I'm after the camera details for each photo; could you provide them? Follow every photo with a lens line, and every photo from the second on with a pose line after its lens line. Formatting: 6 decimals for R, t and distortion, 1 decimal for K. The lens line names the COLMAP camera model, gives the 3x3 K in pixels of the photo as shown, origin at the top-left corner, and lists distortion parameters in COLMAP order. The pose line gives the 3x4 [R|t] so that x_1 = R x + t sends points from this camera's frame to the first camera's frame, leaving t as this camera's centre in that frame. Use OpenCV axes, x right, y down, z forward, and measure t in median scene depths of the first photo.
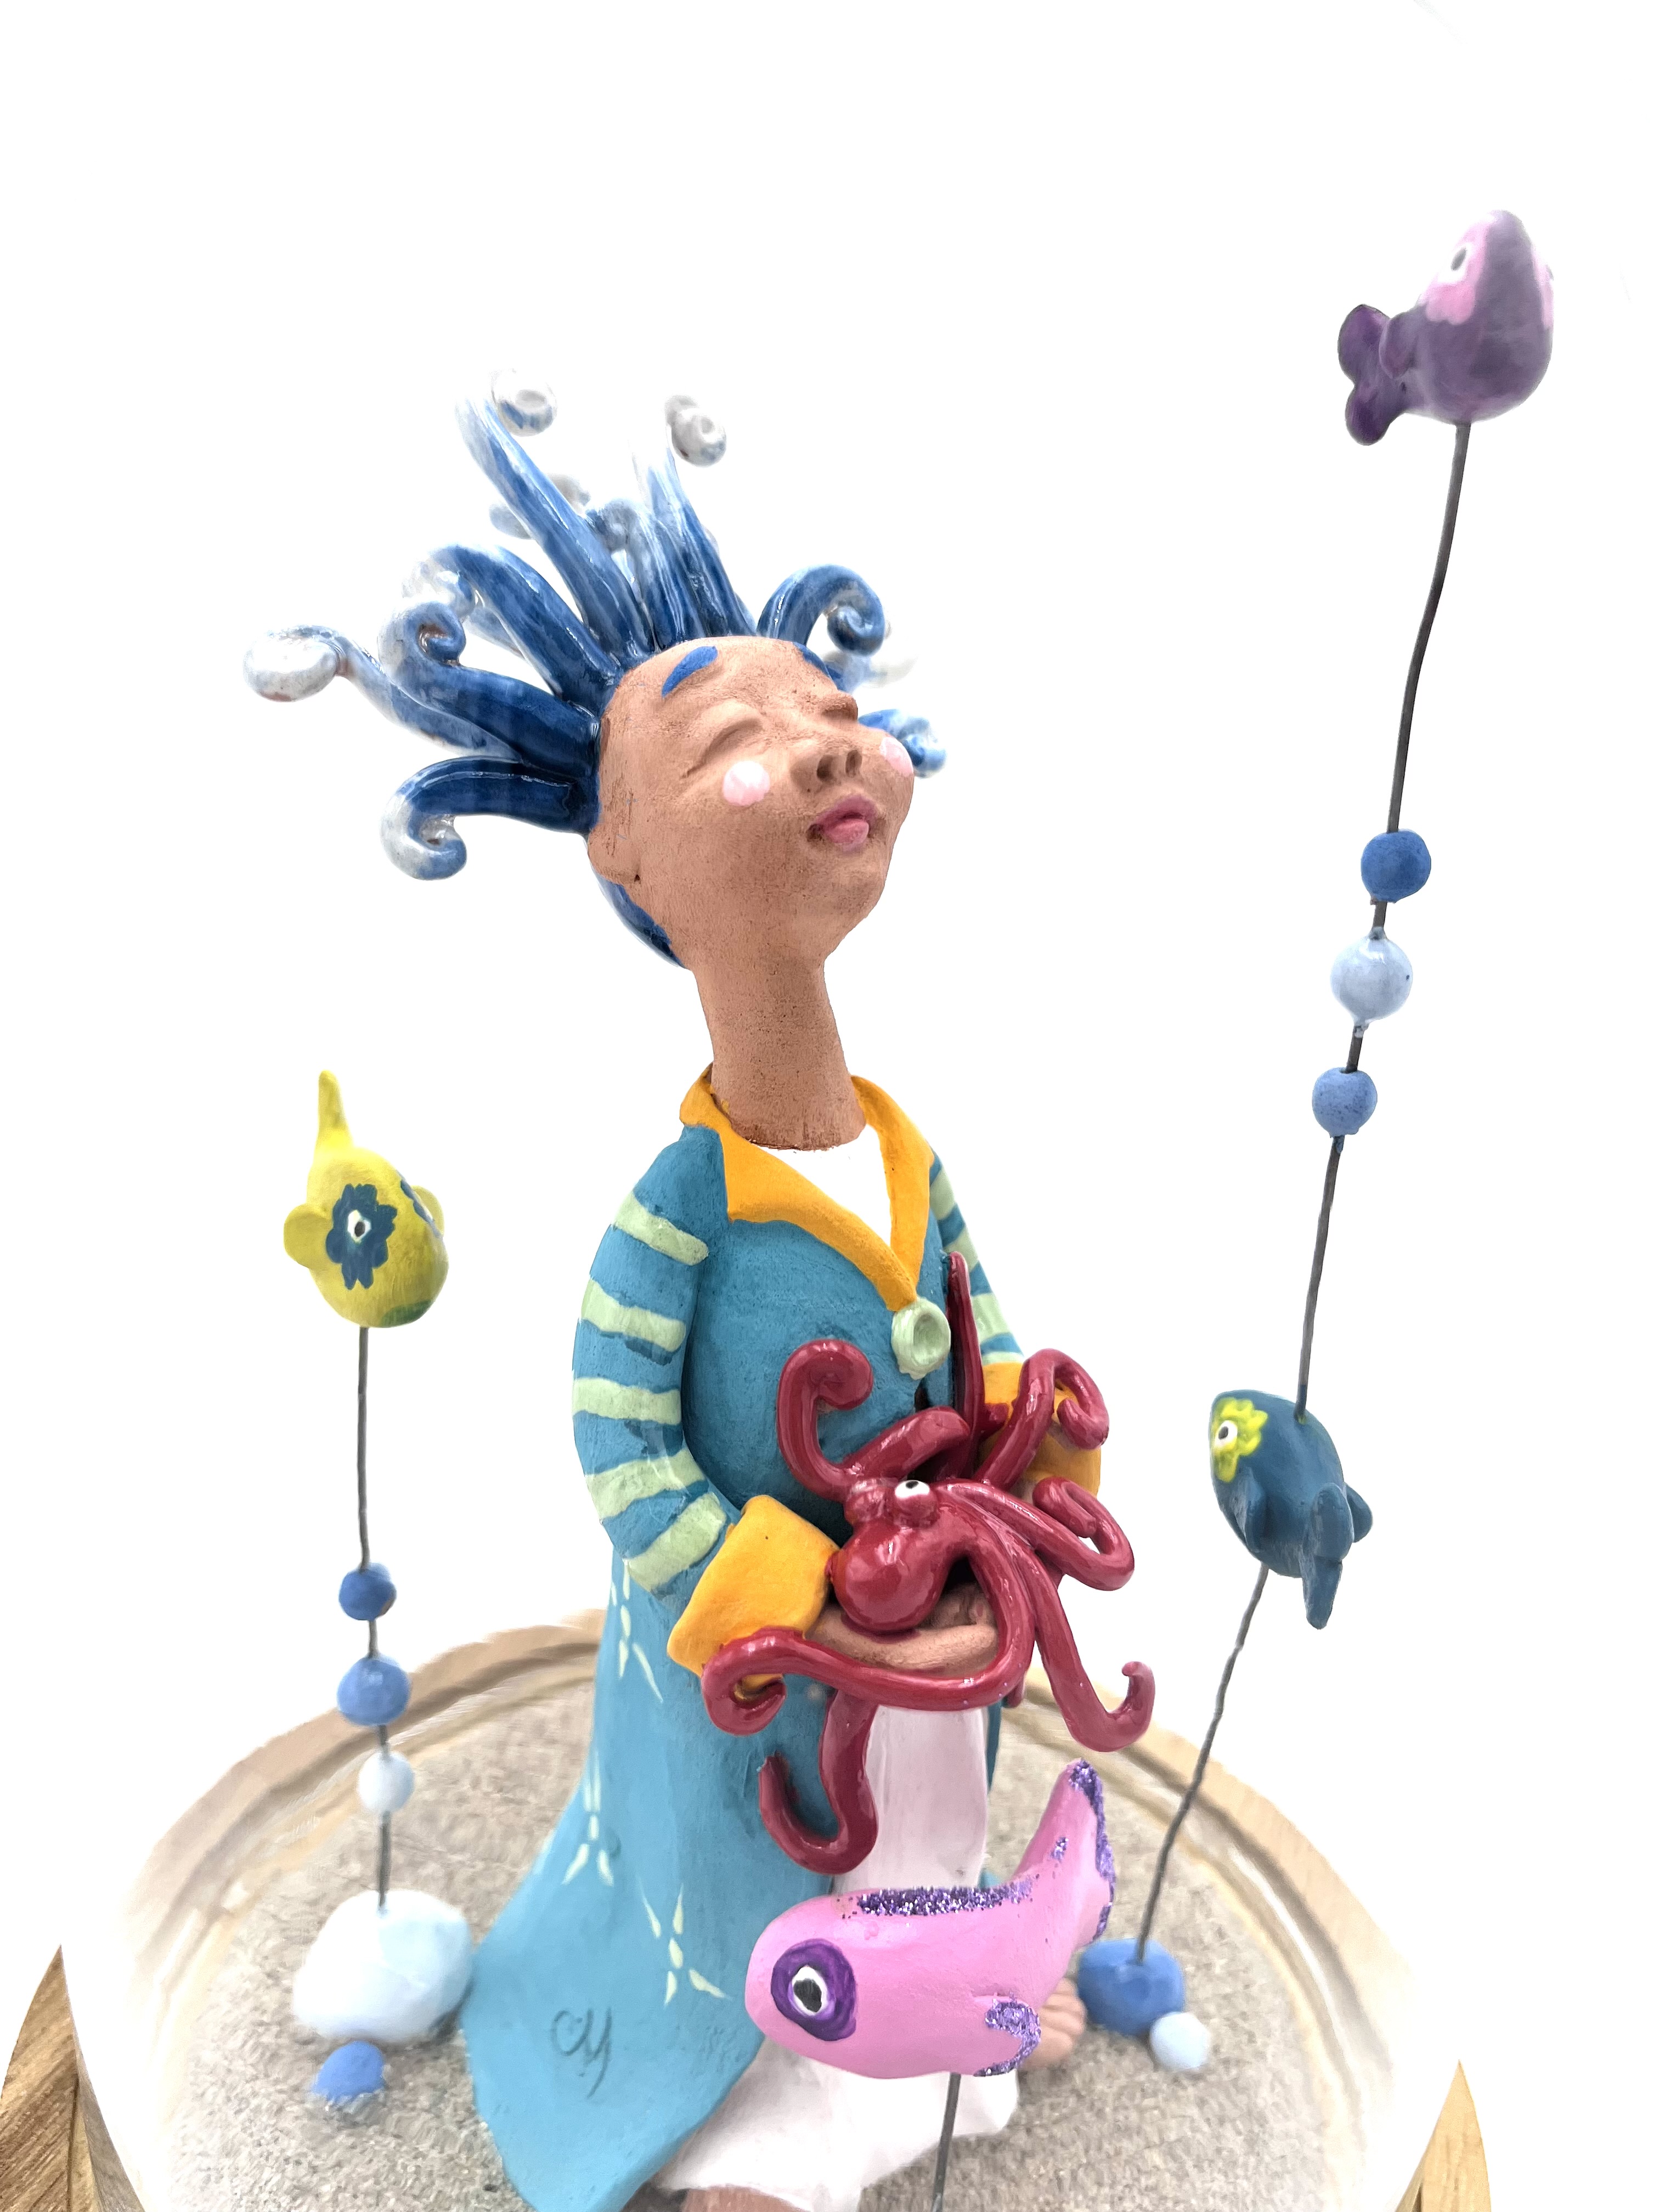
lens RADIAL K [[1491.7, 0, 829.5], [0, 1491.7, 1106.0], [0, 0, 1]] dist [0.002503, -0.000260]
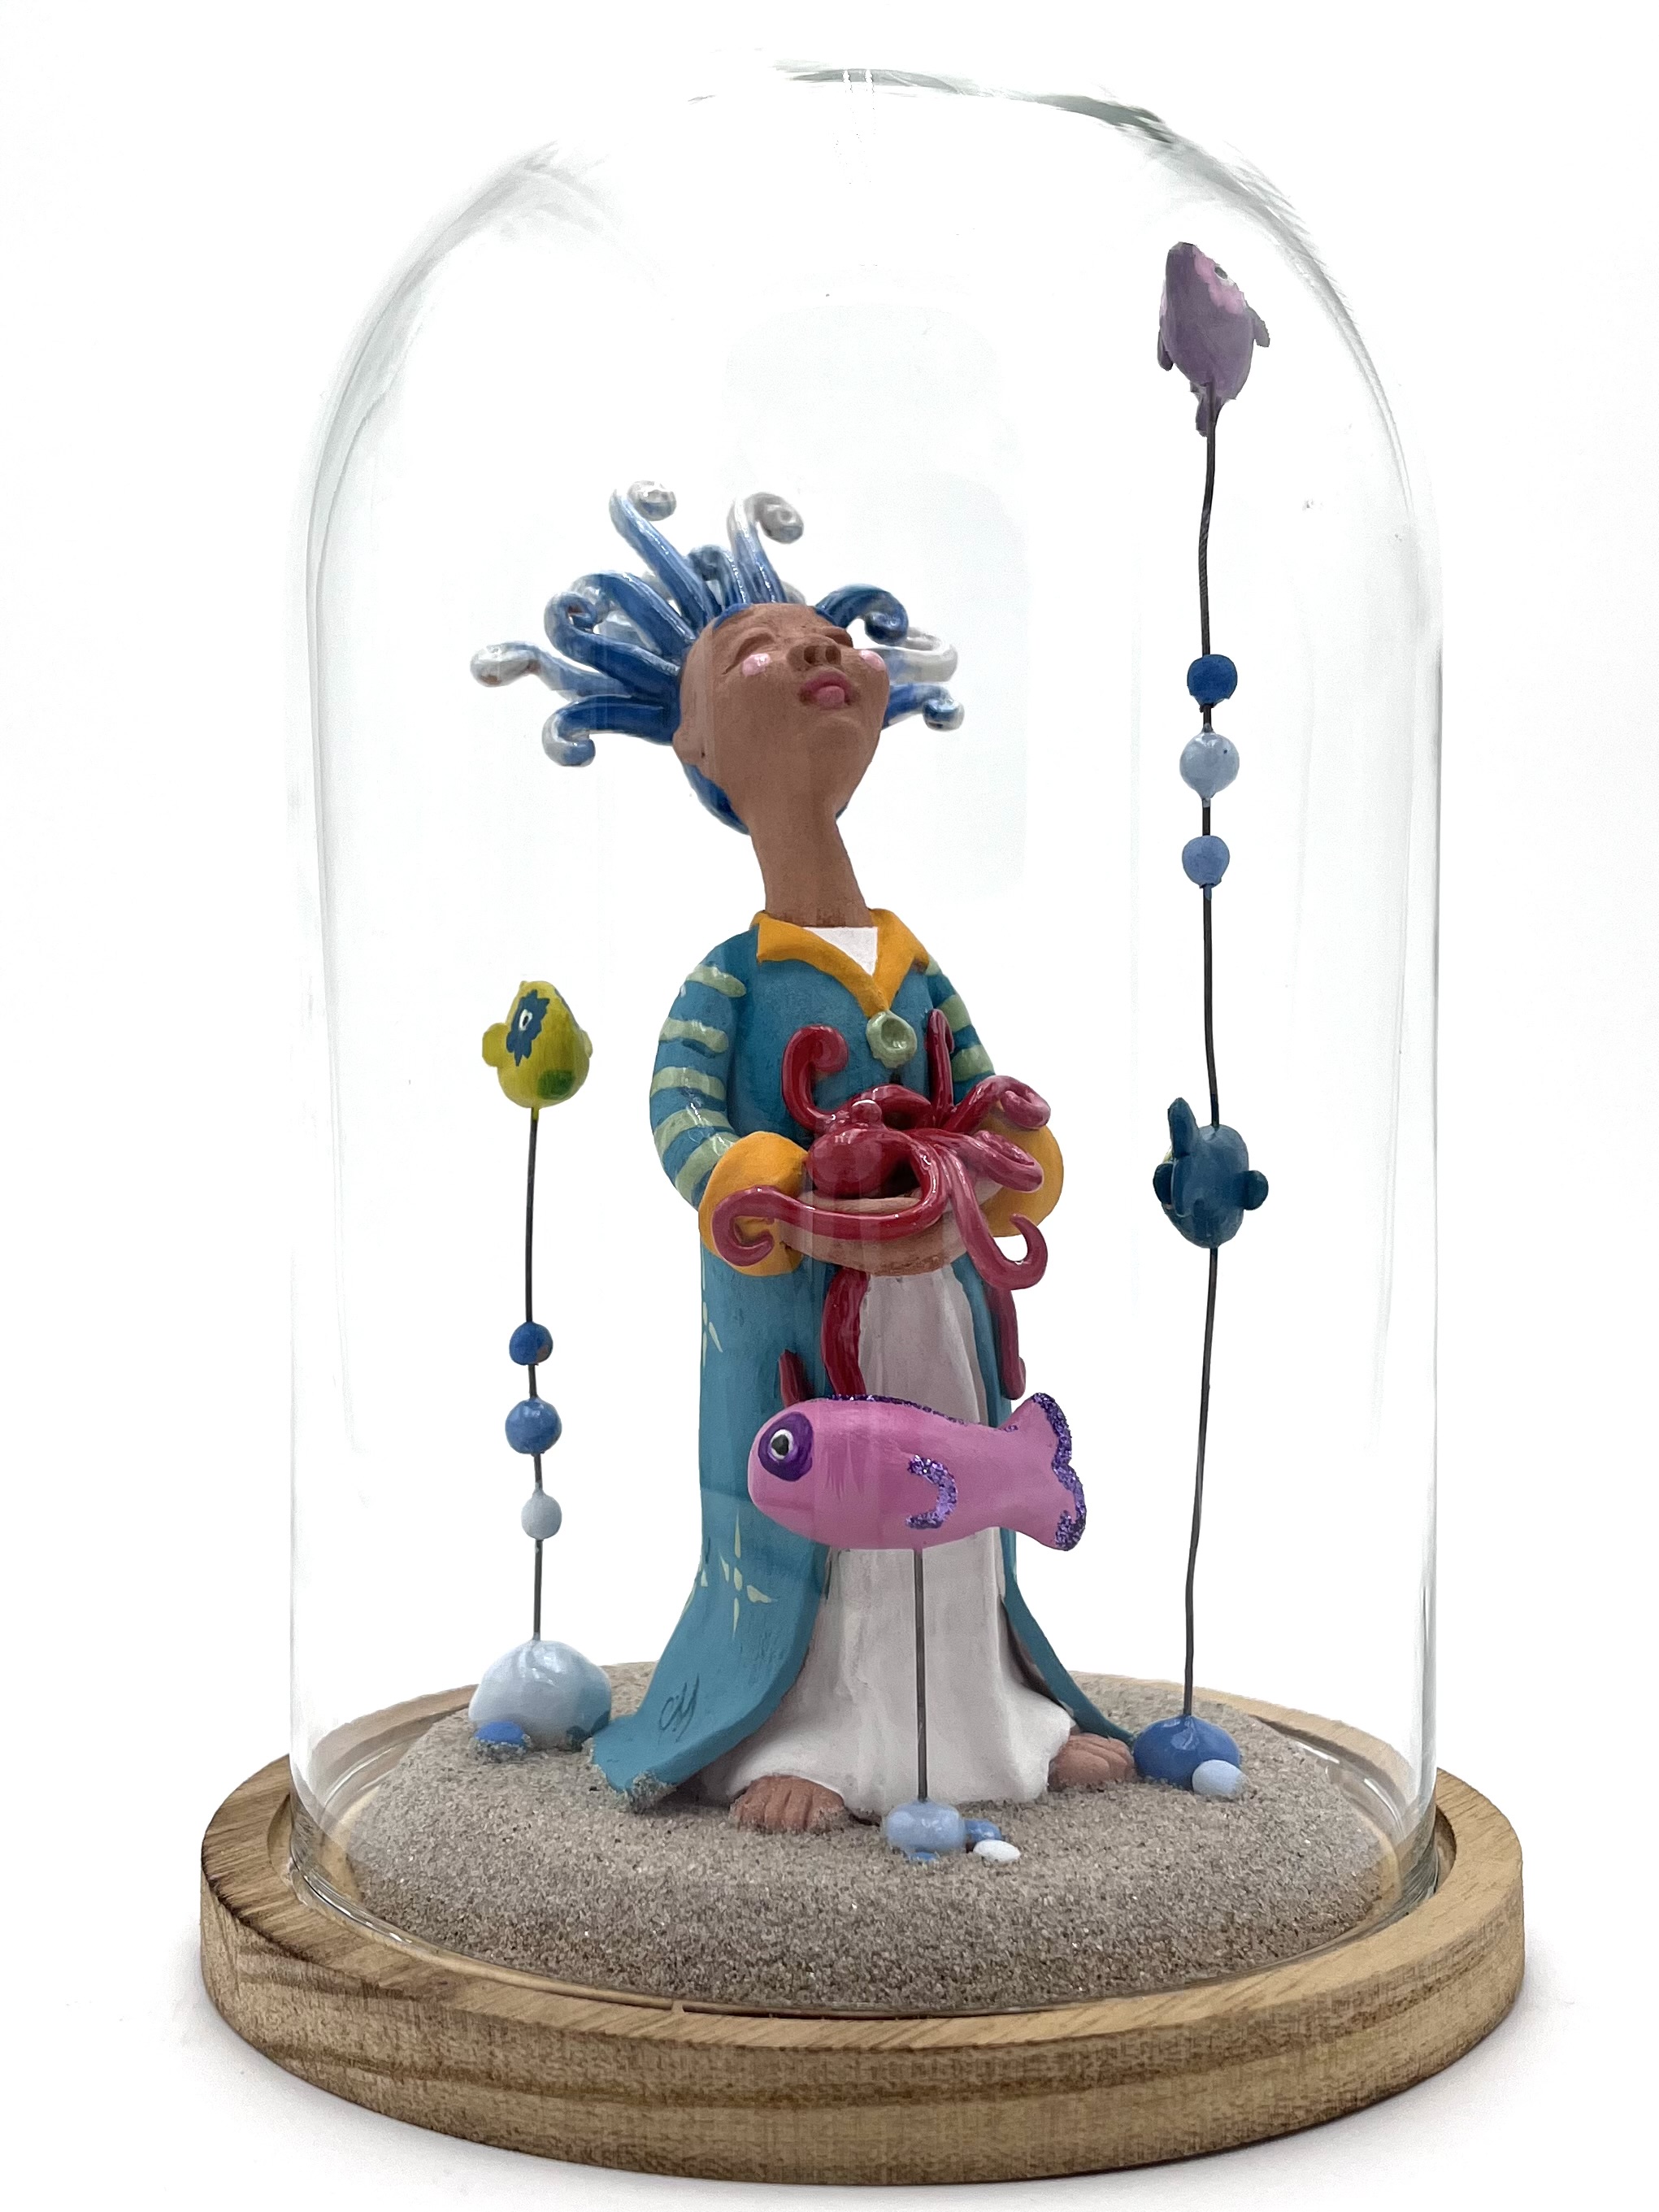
lens RADIAL K [[1717.6, 0, 783.9], [0, 1717.6, 1101.5], [0, 0, 1]] dist [0.005983, -0.003370]
pose [[0.968067, -0.051666, -0.245310, 0.345840], [-0.012128, 0.967734, -0.251682, 0.603343], [0.250398, 0.246620, 0.936205, -0.493393]]
